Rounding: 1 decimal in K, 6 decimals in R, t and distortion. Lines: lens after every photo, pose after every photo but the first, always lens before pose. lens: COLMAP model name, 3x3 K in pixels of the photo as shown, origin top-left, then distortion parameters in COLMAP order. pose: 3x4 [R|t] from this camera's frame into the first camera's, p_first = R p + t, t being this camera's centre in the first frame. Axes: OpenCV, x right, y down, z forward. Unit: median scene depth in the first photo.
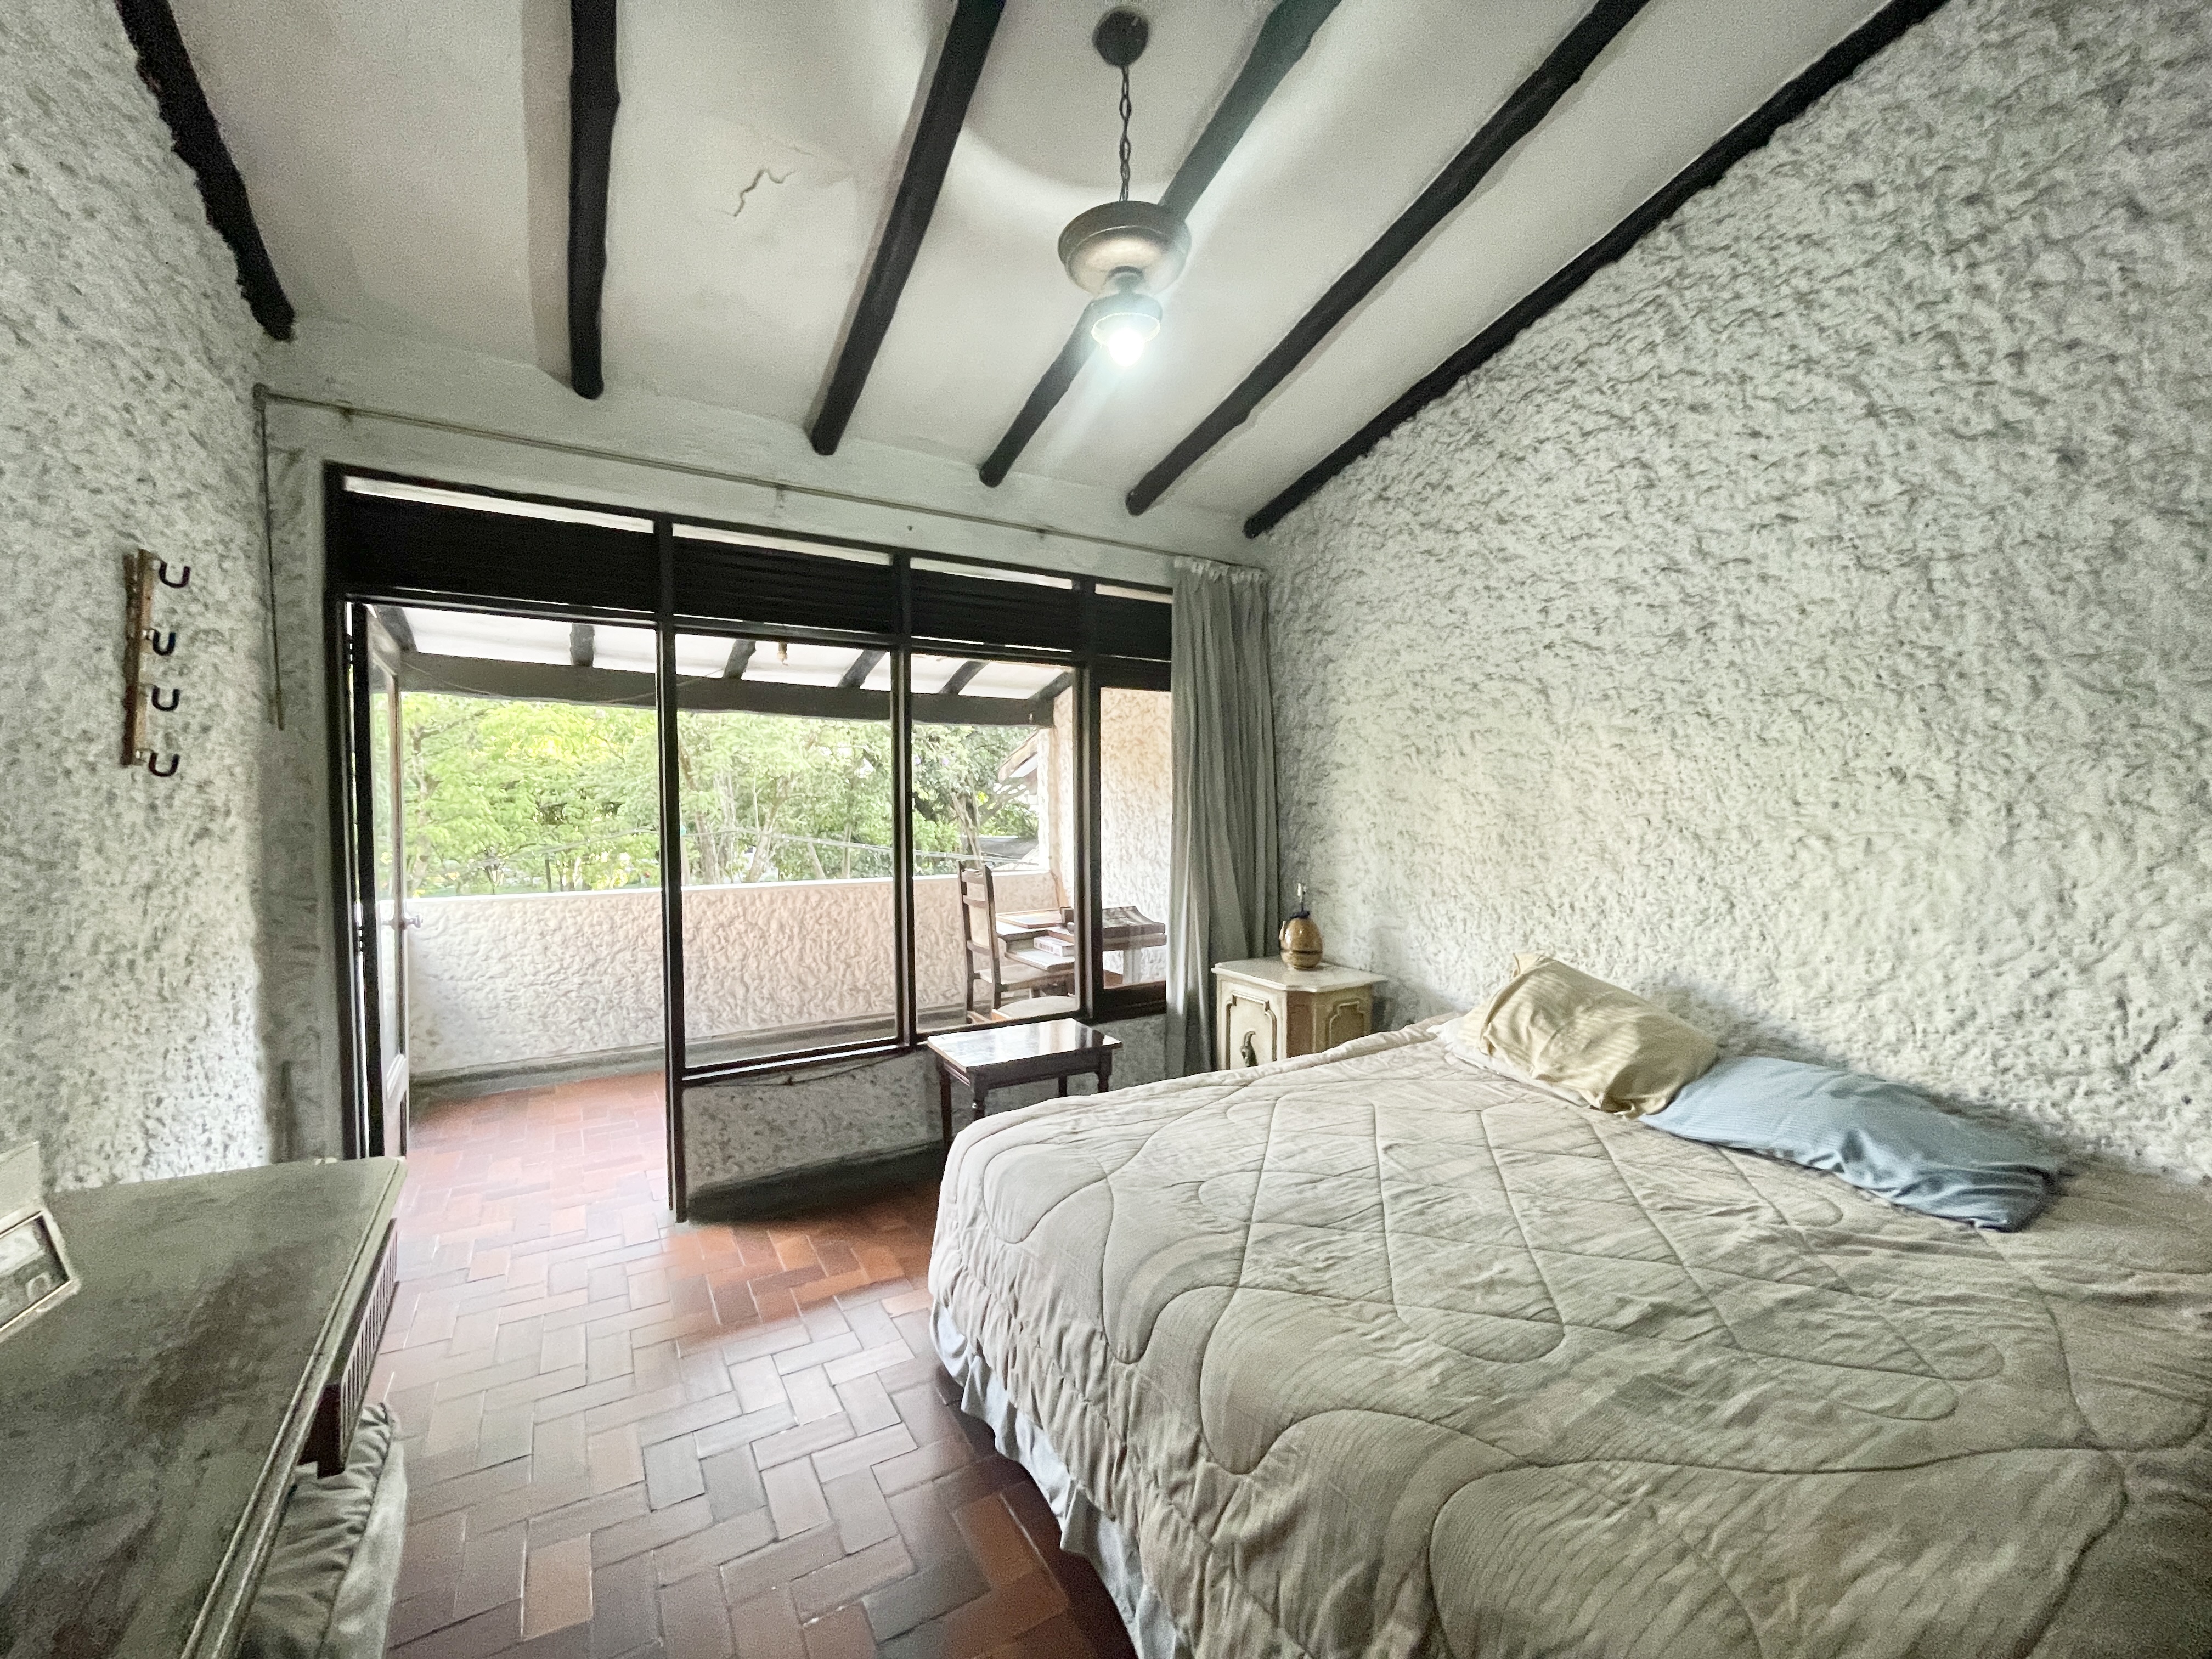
lens RADIAL K [[915.9, 0, 1110.2], [0, 915.9, 833.7], [0, 0, 1]] dist [-0.000212, 0.000416]
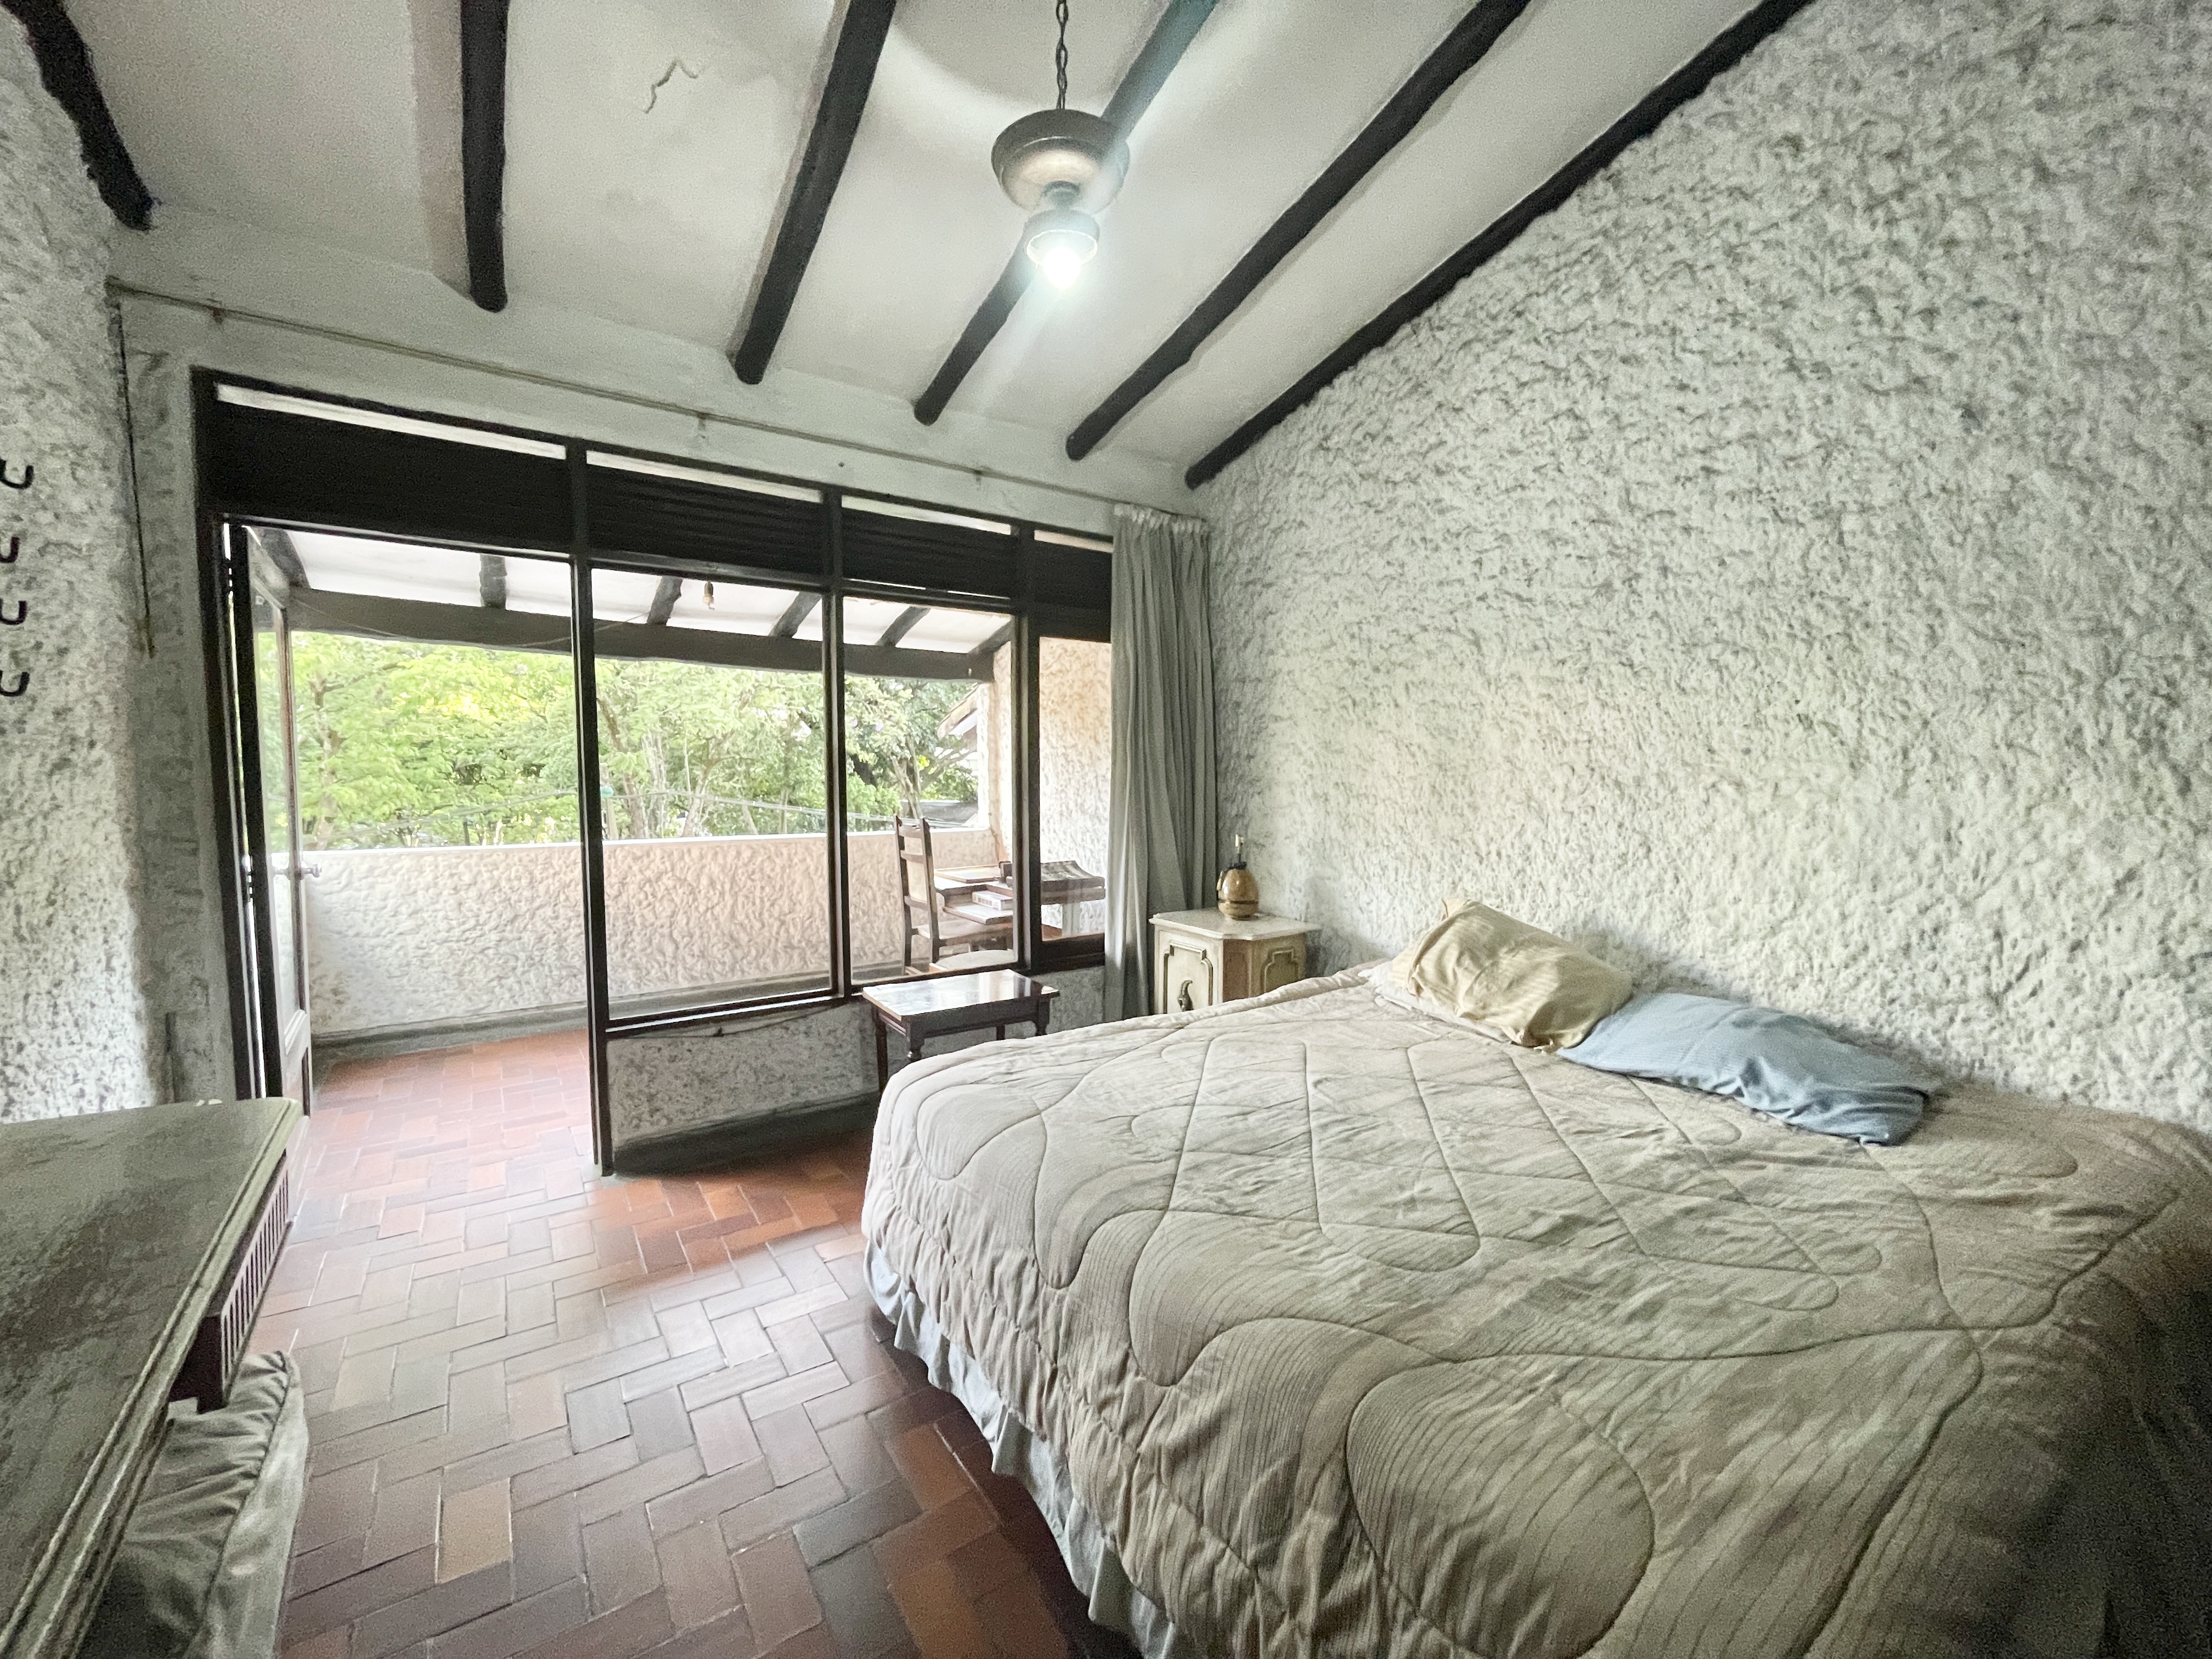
lens RADIAL K [[915.9, 0, 1110.2], [0, 915.9, 833.7], [0, 0, 1]] dist [-0.000212, 0.000416]
pose [[0.998058, 0.002388, 0.062248, 0.008213], [-0.004712, 0.999296, 0.037210, 0.028444], [-0.062116, -0.037431, 0.997367, 0.007273]]
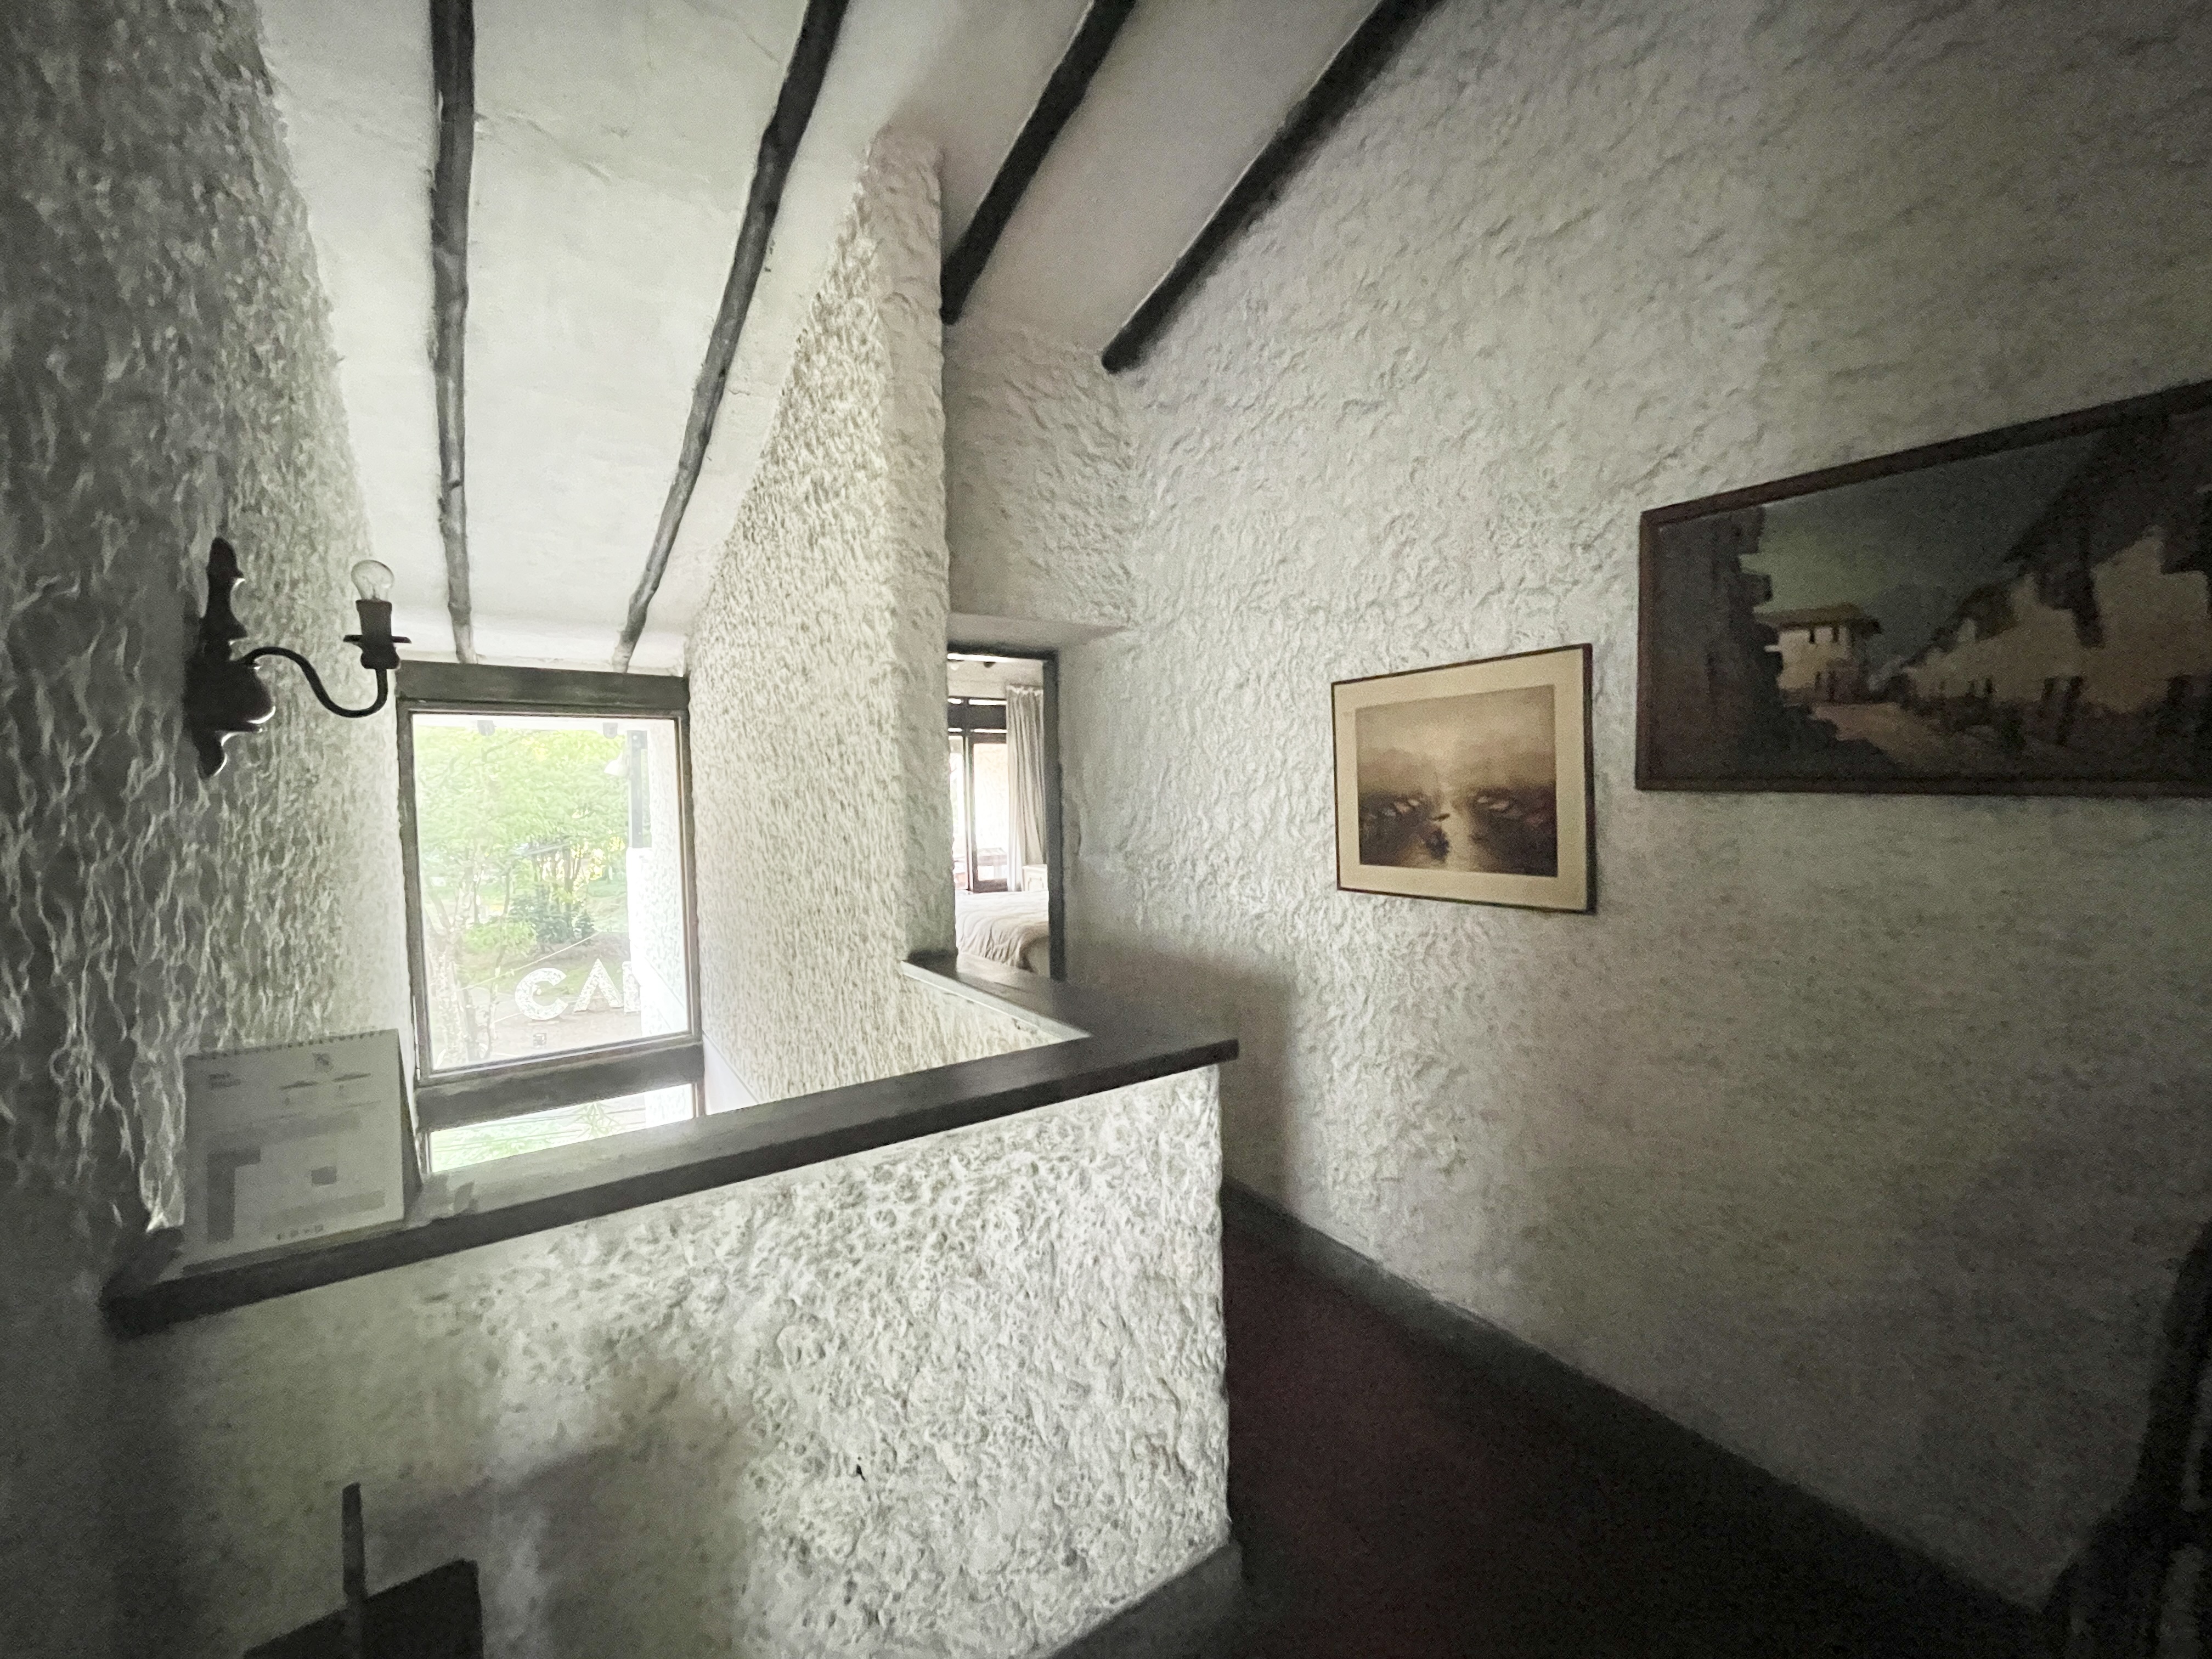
lens RADIAL K [[912.1, 0, 1105.7], [0, 912.1, 829.3], [0, 0, 1]] dist [-0.001302, 0.000604]
pose [[0.984119, -0.023428, 0.175959, -0.170552], [0.022112, 0.999711, 0.009441, 0.058182], [-0.176130, -0.005400, 0.984352, -2.298603]]
